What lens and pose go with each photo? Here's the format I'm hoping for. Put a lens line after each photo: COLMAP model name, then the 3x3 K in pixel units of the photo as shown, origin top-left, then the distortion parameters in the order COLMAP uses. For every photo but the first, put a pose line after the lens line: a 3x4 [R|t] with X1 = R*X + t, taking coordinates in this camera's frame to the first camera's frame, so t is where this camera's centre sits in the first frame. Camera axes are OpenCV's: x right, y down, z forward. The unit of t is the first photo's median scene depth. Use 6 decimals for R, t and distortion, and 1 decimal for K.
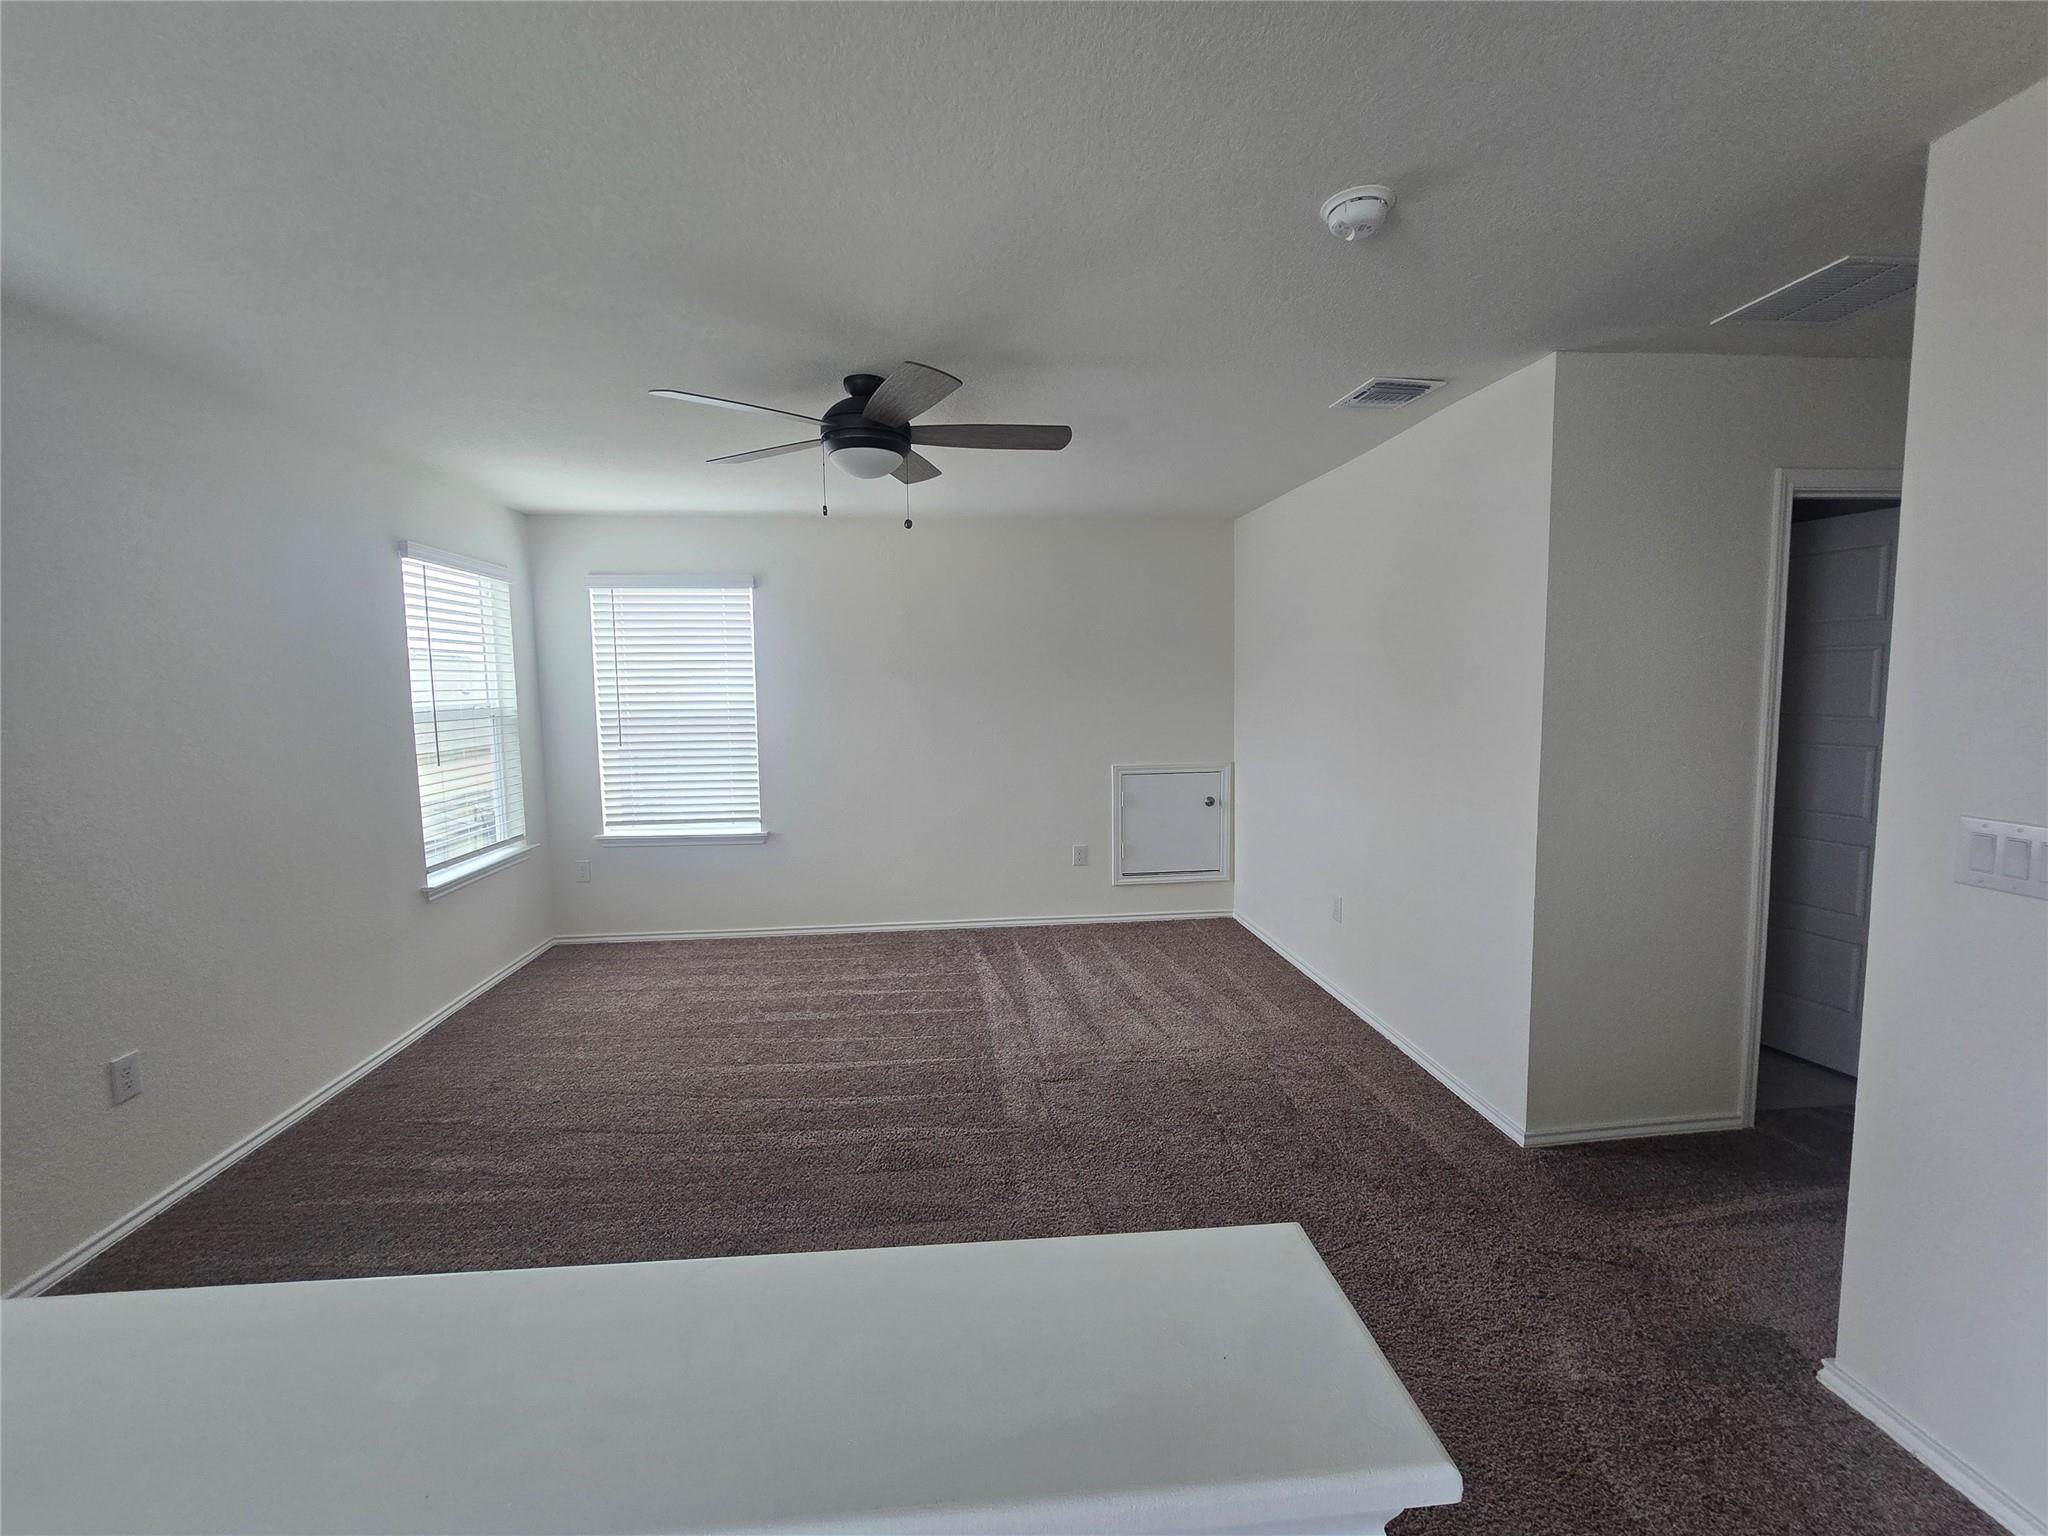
lens RADIAL K [[836.3, 0, 1024.6], [0, 836.3, 764.6], [0, 0, 1]] dist [0.001716, 0.000035]
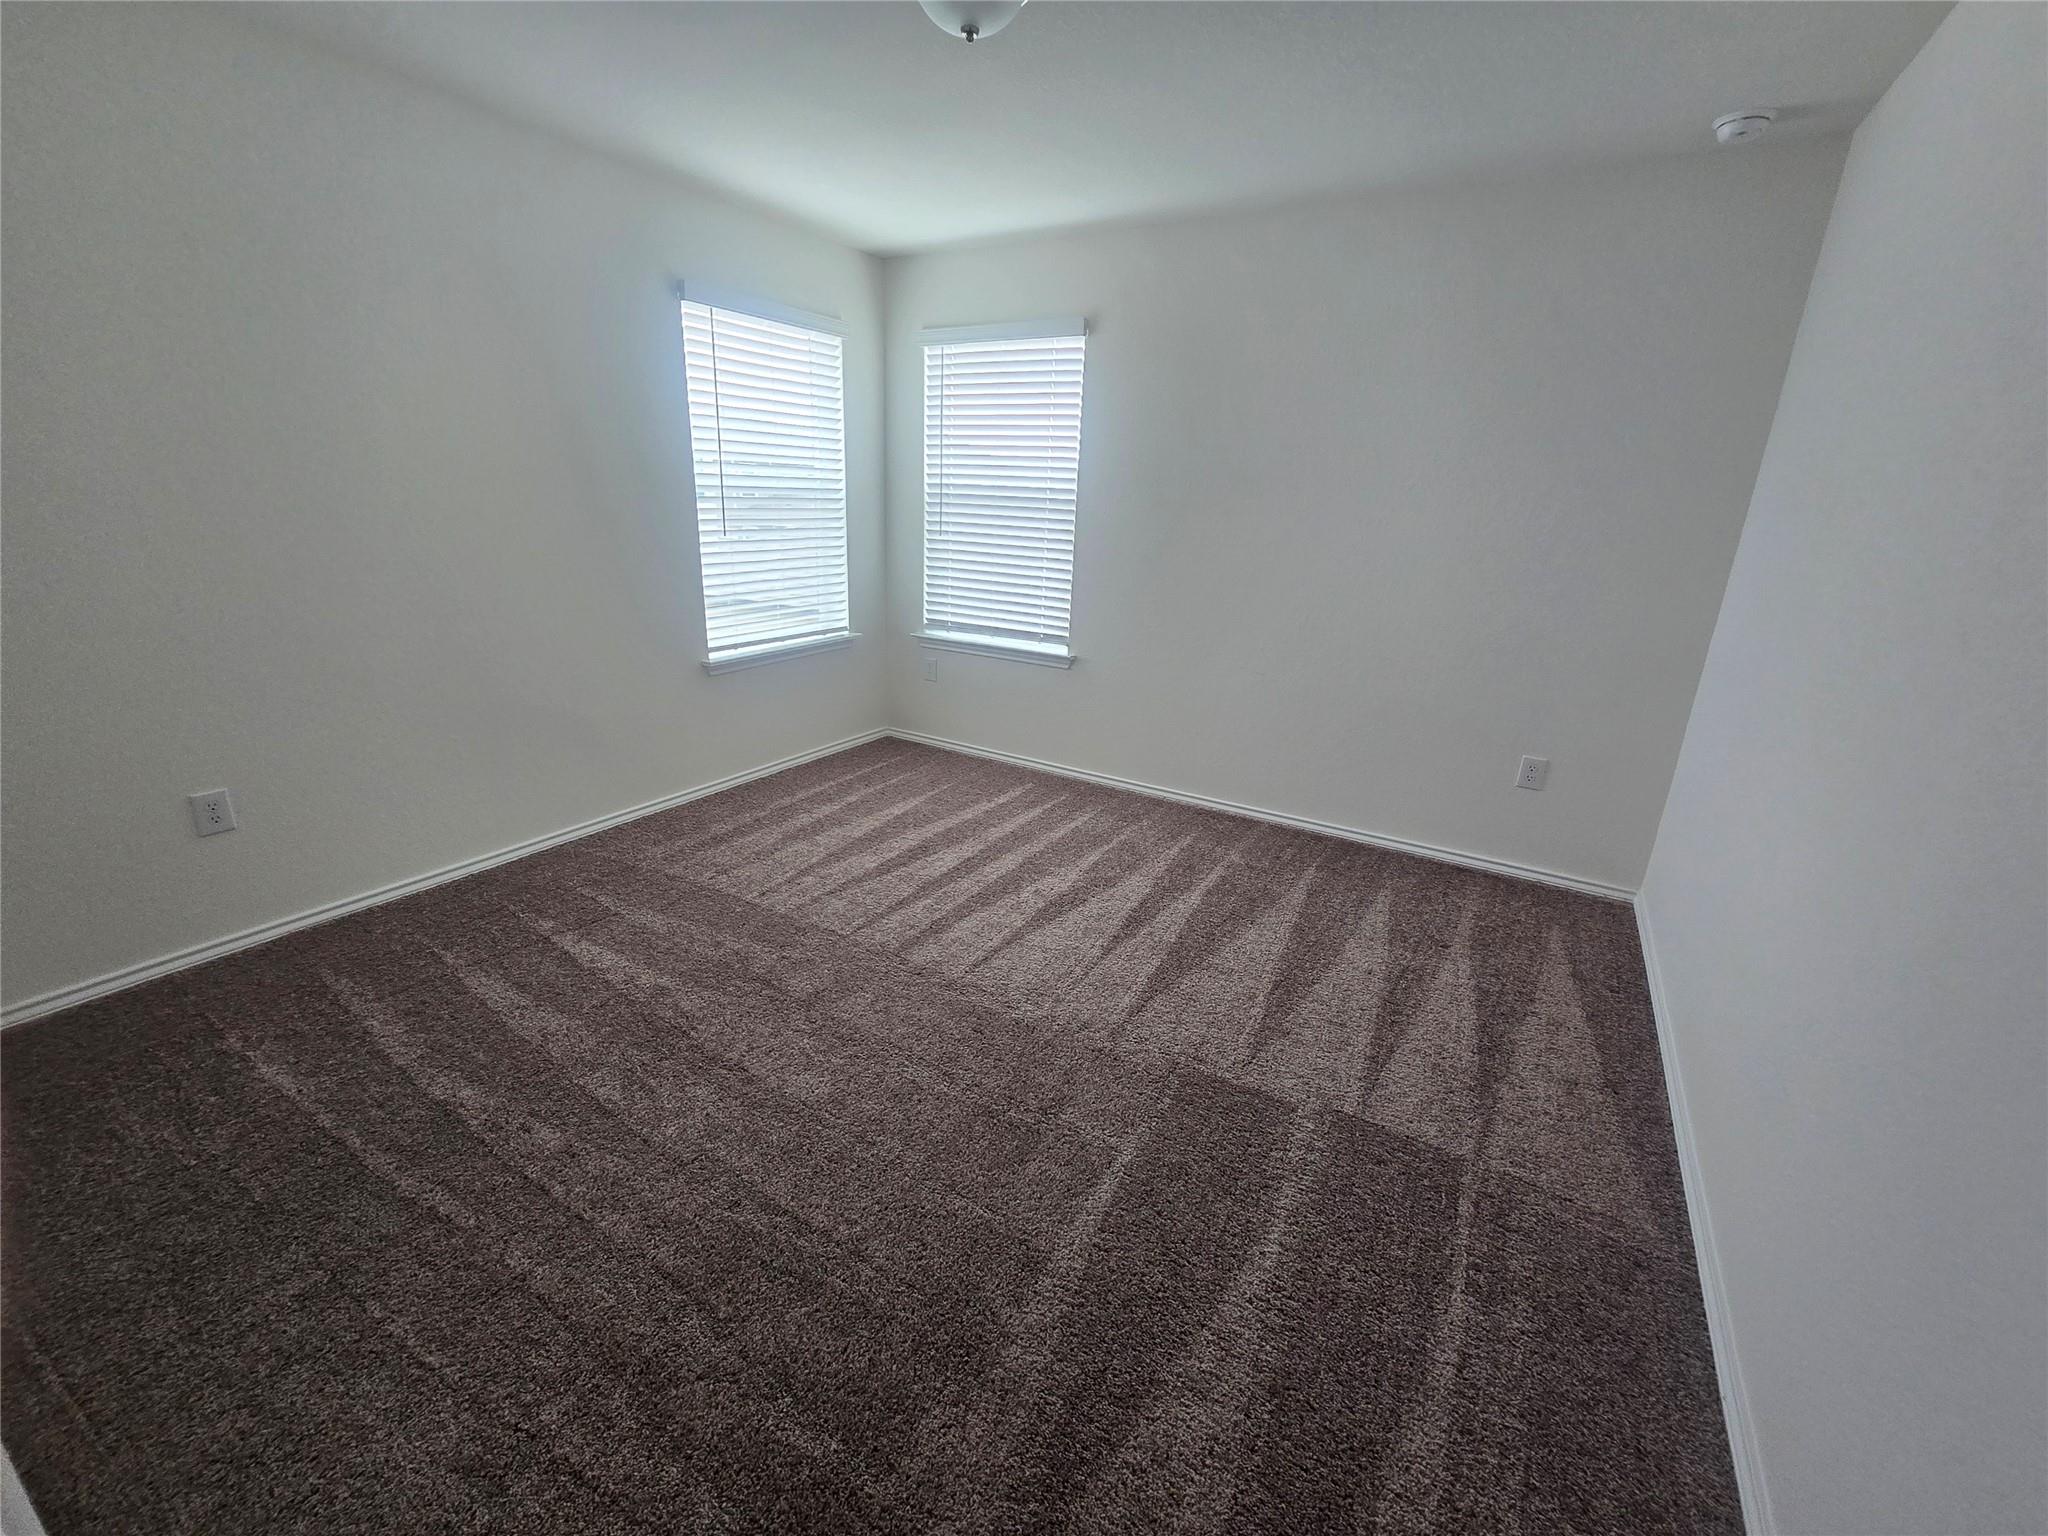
lens RADIAL K [[836.3, 0, 1026.7], [0, 836.3, 760.7], [0, 0, 1]] dist [0.001716, 0.000035]
pose [[0.828091, 0.217648, -0.516618, 0.122598], [-0.102116, 0.964702, 0.242740, -0.018199], [0.551214, -0.148256, 0.821087, 0.315344]]
